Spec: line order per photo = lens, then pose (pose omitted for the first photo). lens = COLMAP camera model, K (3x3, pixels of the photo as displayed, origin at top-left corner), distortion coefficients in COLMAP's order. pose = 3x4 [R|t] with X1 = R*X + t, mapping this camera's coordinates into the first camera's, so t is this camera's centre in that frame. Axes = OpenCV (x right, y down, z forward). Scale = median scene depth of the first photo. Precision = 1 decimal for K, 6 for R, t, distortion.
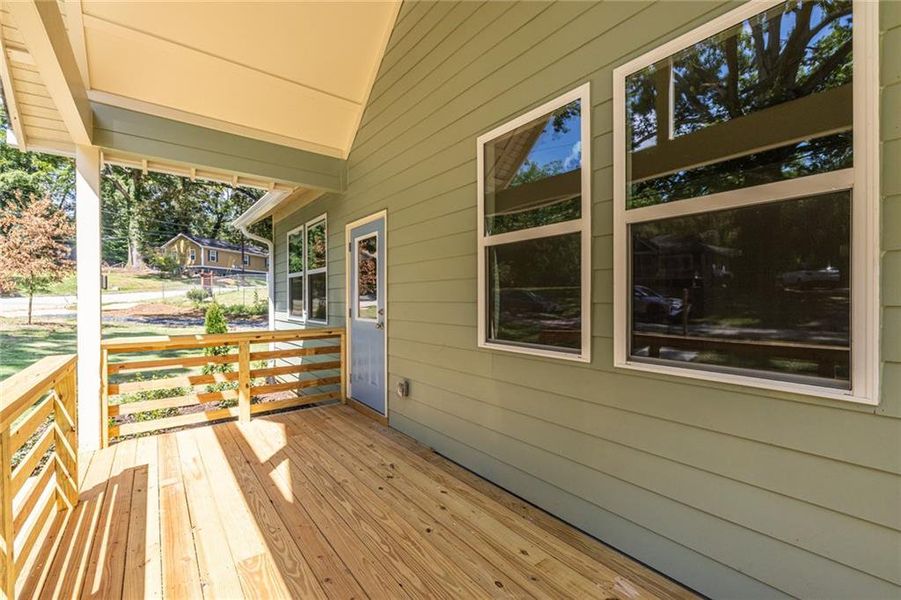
lens RADIAL K [[385.6, 0, 464.1], [0, 385.6, 298.9], [0, 0, 1]] dist [-0.000458, 0.000161]
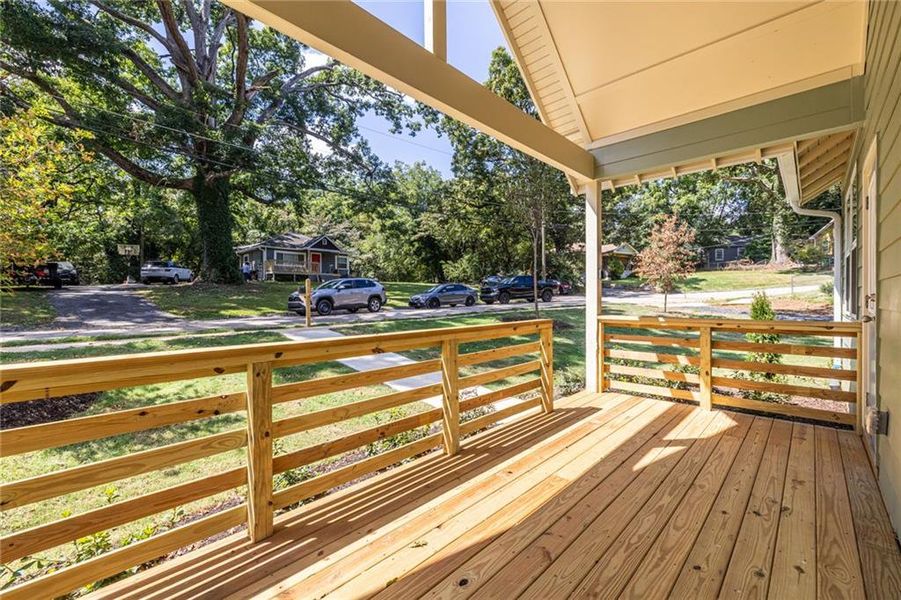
lens RADIAL K [[383.0, 0, 435.3], [0, 383.0, 300.2], [0, 0, 1]] dist [-0.000578, -0.000120]
pose [[0.114381, 0.009081, -0.993395, 0.436495], [0.002663, 0.999952, 0.009447, 0.039677], [0.993433, -0.003726, 0.114351, 0.281420]]
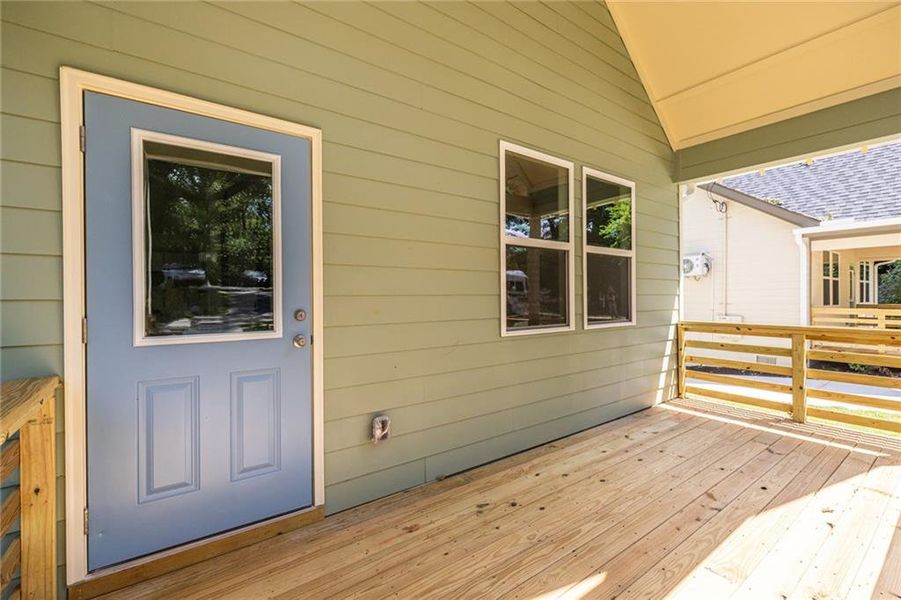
lens RADIAL K [[375.7, 0, 449.6], [0, 375.7, 295.9], [0, 0, 1]] dist [-0.001428, -0.000372]
pose [[0.065854, 0.001331, 0.997828, -0.949856], [0.005109, 0.999986, -0.001671, 0.010970], [-0.997816, 0.005208, 0.065846, 1.016080]]
